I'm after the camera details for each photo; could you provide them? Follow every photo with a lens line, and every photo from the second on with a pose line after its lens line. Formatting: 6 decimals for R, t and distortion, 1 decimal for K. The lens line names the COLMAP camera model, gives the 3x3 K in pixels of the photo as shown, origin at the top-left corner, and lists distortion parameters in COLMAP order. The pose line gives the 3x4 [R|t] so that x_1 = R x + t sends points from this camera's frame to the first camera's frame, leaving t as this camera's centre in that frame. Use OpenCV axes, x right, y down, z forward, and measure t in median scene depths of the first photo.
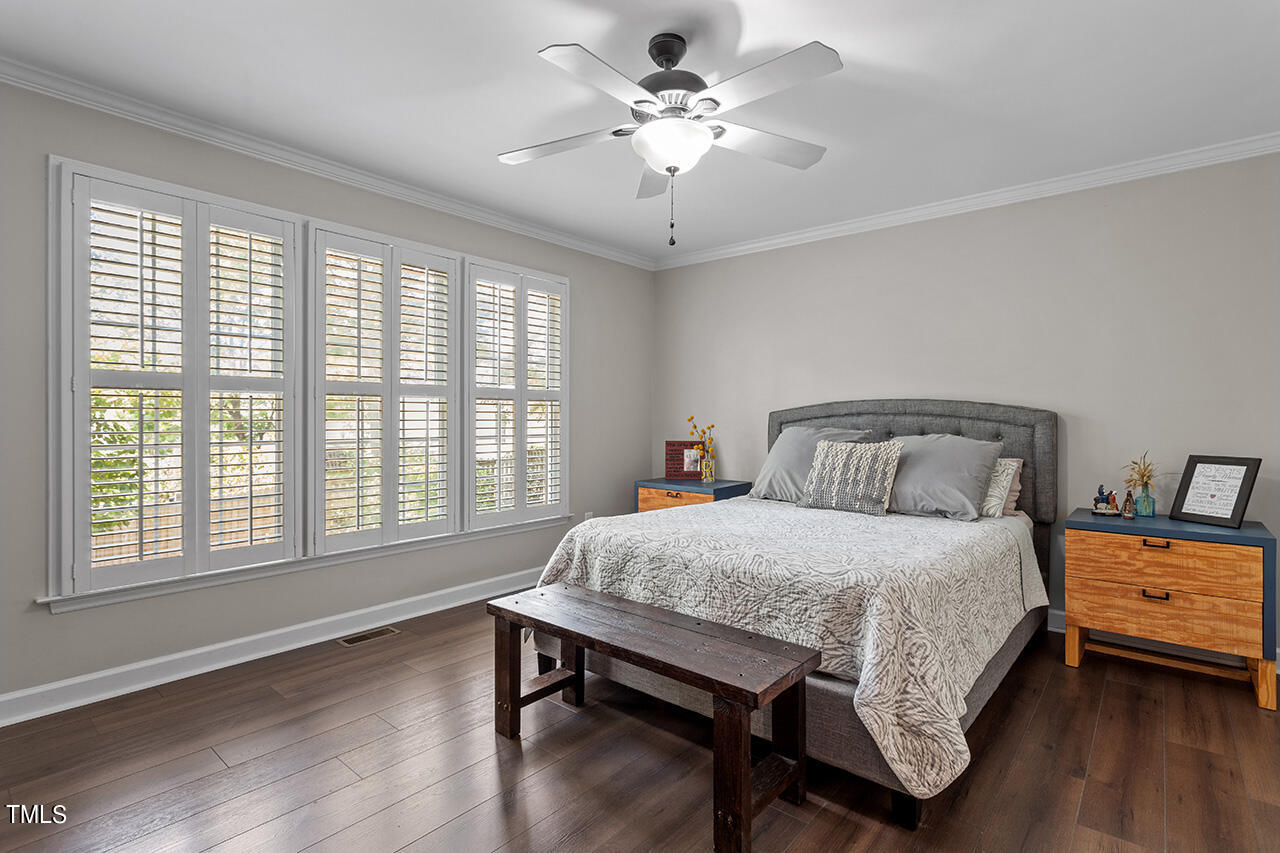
lens RADIAL K [[616.9, 0, 651.2], [0, 616.9, 425.0], [0, 0, 1]] dist [-0.012110, -0.000587]
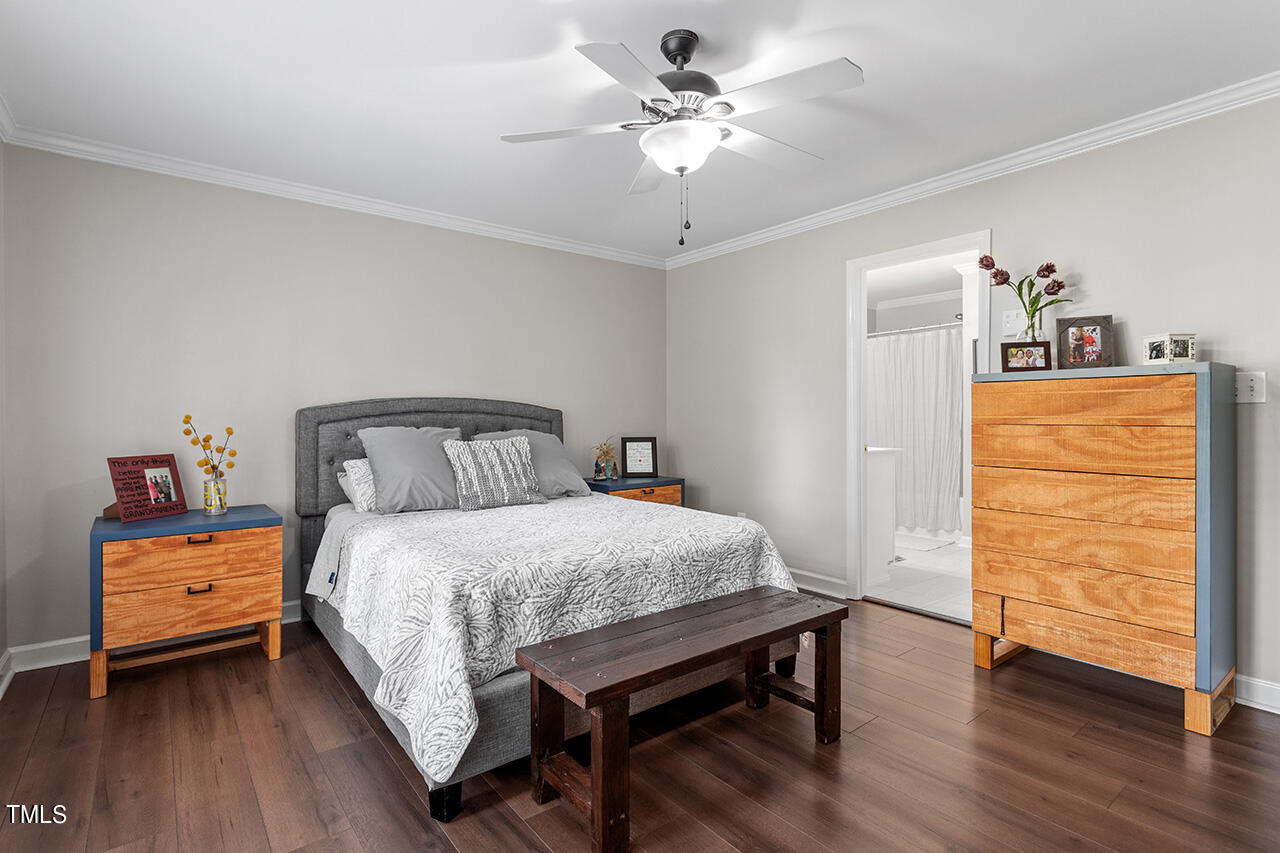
lens RADIAL K [[616.9, 0, 651.4], [0, 616.9, 417.9], [0, 0, 1]] dist [-0.012110, -0.000587]
pose [[0.194443, -0.006241, 0.980894, -0.674921], [0.019344, 0.999810, 0.002527, -0.004975], [-0.980723, 0.018483, 0.194527, 0.600572]]
